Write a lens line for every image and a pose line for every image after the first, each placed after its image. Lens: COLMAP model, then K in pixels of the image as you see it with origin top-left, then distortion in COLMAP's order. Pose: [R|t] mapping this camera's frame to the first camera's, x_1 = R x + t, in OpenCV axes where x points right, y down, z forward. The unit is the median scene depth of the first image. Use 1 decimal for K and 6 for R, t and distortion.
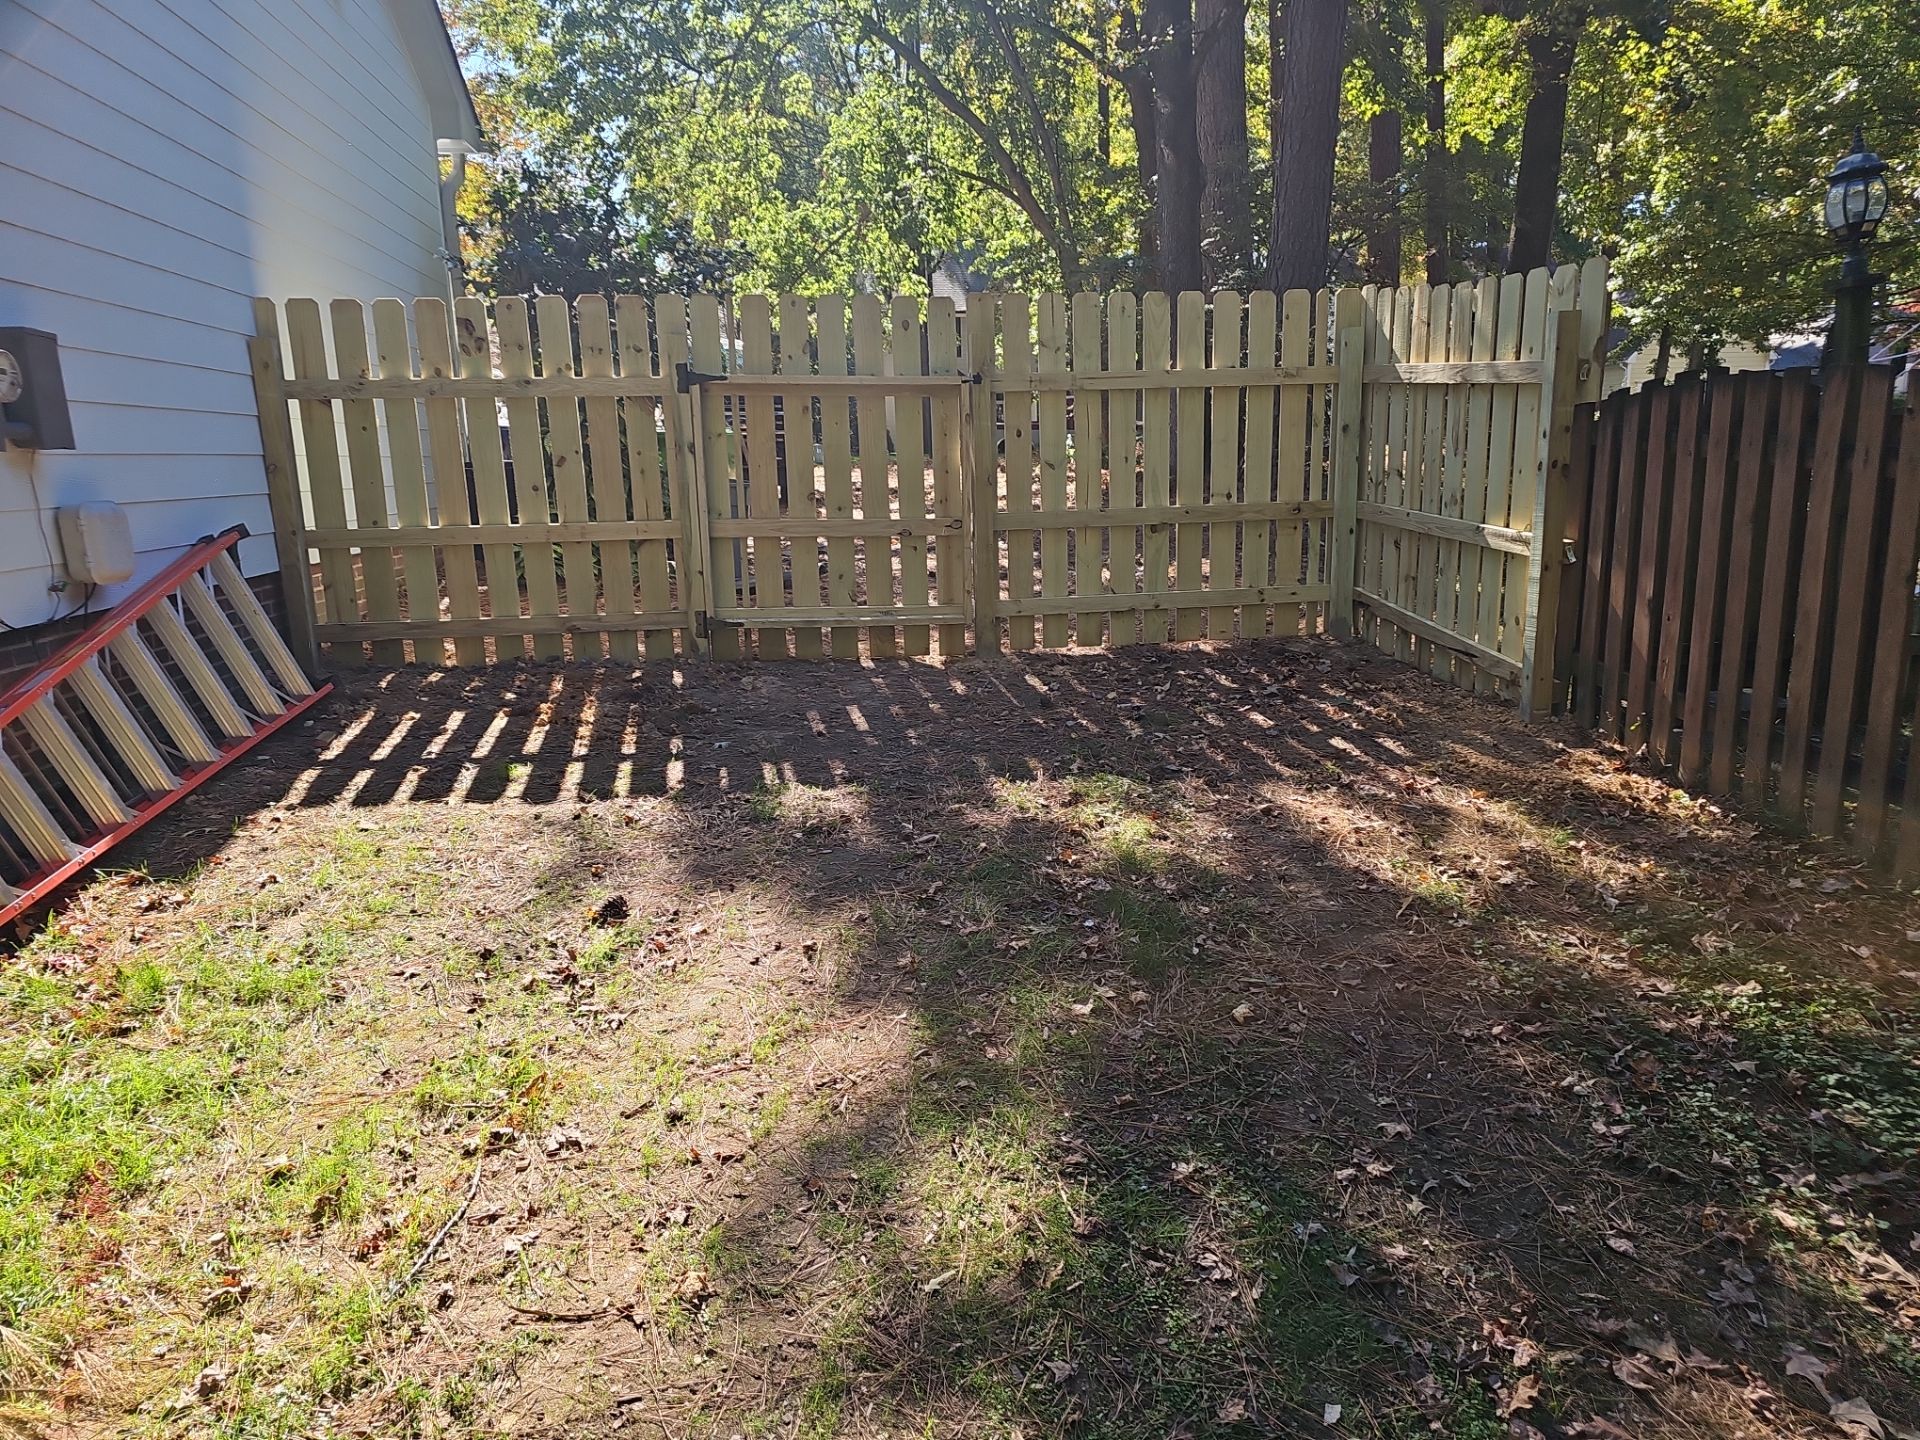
lens RADIAL K [[1269.1, 0, 968.3], [0, 1269.1, 731.4], [0, 0, 1]] dist [0.053356, -0.045437]
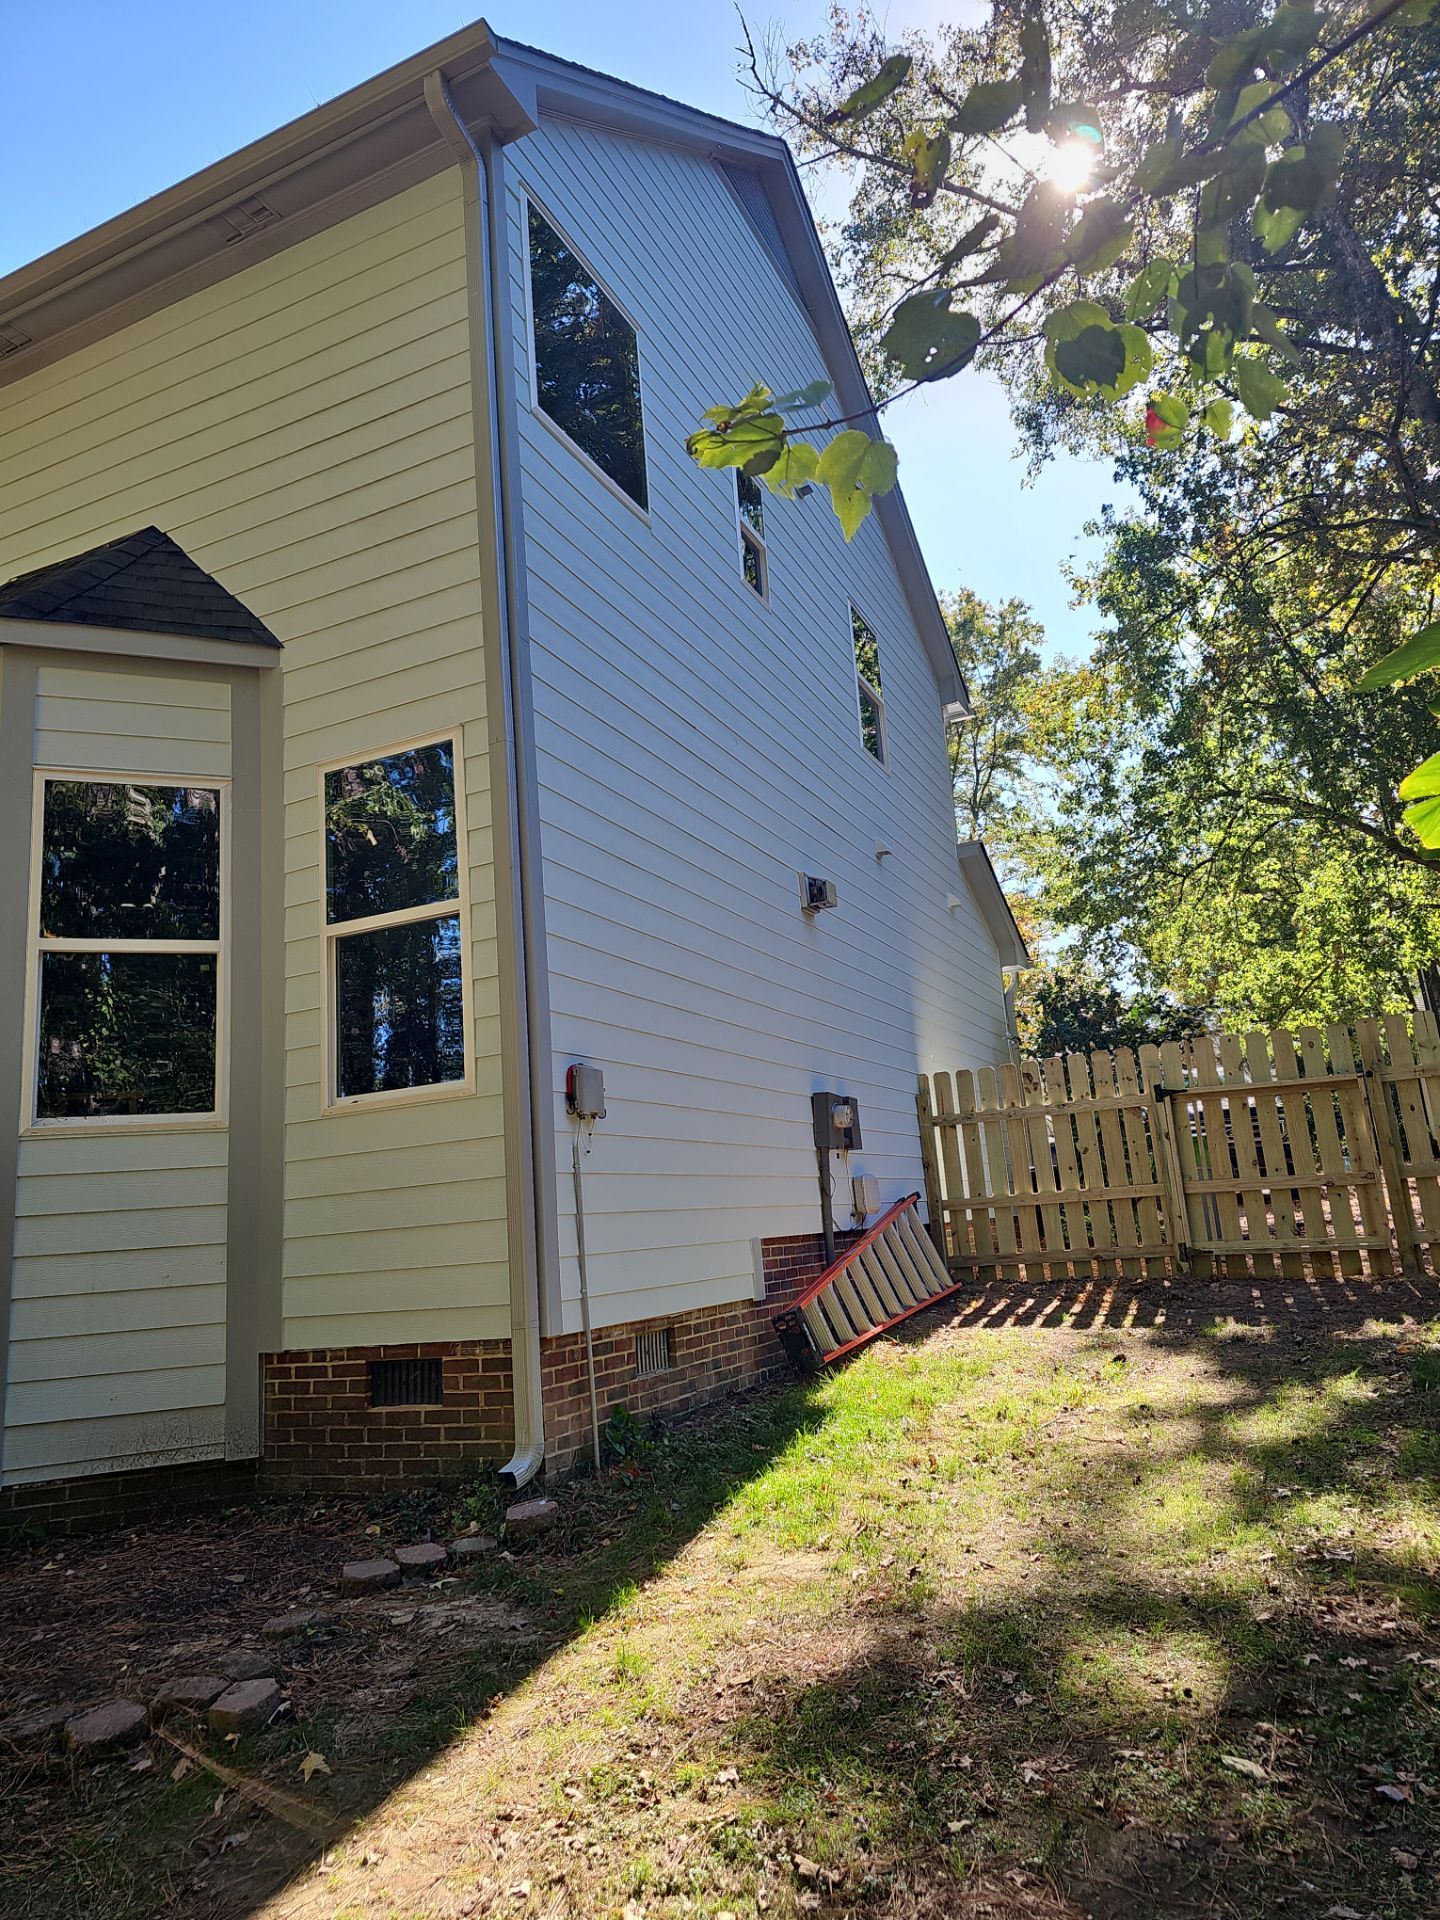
lens RADIAL K [[1269.1, 0, 724.1], [0, 1269.1, 968.7], [0, 0, 1]] dist [0.053356, -0.045437]
pose [[0.834846, -0.151731, -0.529159, 0.184684], [-0.060537, 0.930128, -0.362213, 0.182912], [0.547144, 0.334426, 0.767328, -0.554909]]
